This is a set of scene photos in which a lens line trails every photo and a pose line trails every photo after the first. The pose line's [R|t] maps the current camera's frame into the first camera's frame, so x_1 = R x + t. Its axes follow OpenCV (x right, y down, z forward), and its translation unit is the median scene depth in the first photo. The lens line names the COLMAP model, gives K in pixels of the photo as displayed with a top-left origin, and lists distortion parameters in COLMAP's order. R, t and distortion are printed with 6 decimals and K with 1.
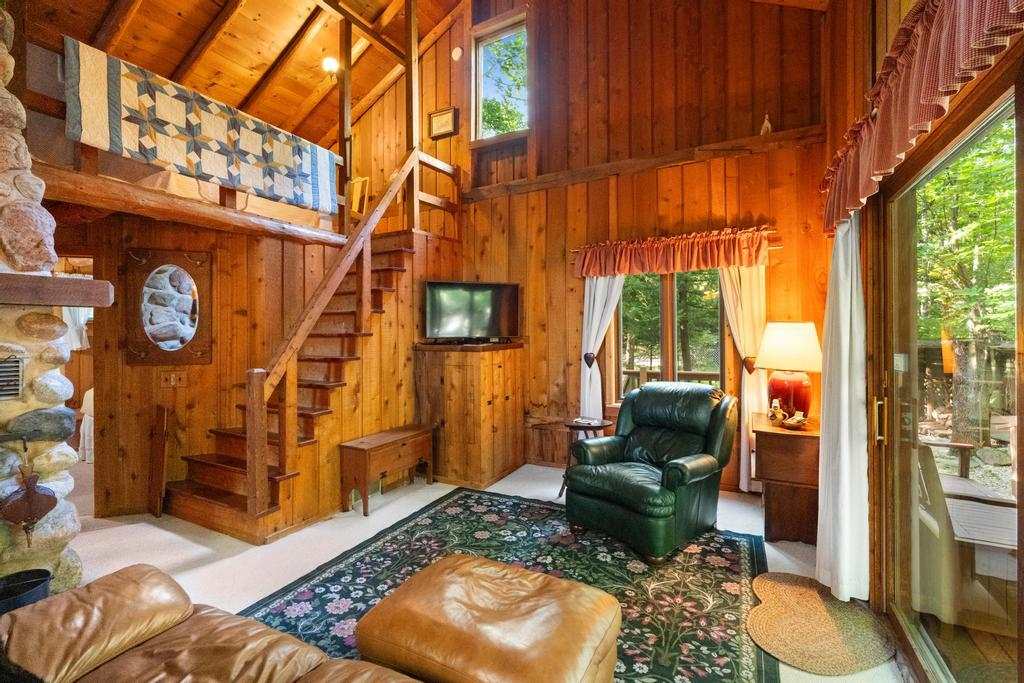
lens RADIAL K [[457.4, 0, 546.2], [0, 457.4, 331.2], [0, 0, 1]] dist [-0.002511, 0.000117]
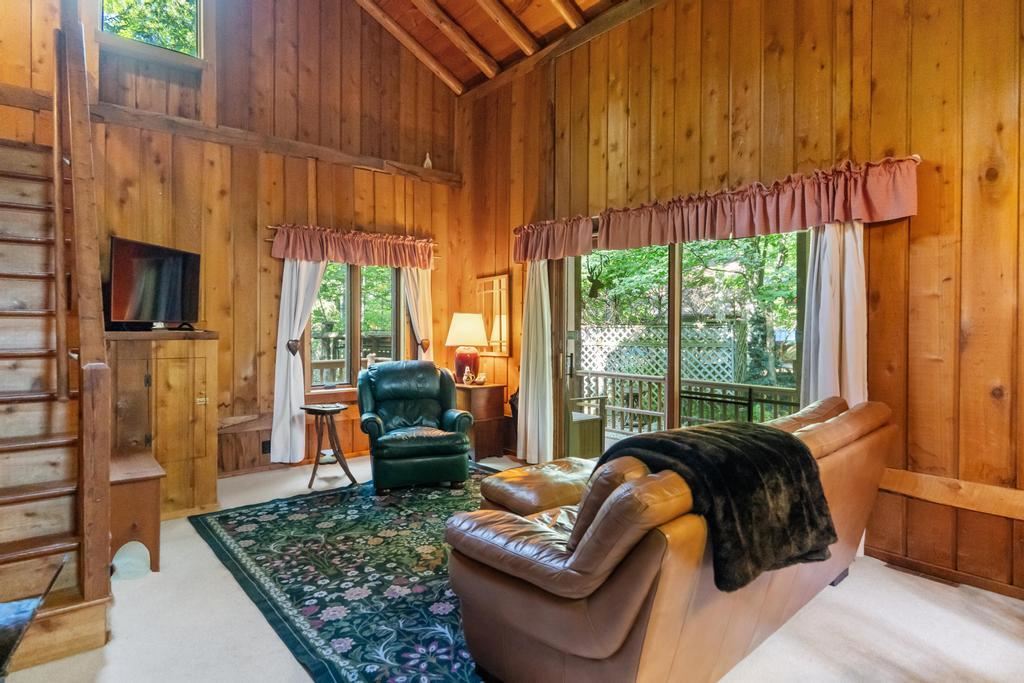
lens RADIAL K [[575.7, 0, 497.8], [0, 575.7, 331.6], [0, 0, 1]] dist [0.002877, -0.002605]
pose [[0.399242, 0.000541, 0.916846, -1.016491], [-0.006081, 0.999979, 0.002058, 0.031949], [-0.916826, -0.006397, 0.399237, 0.173596]]
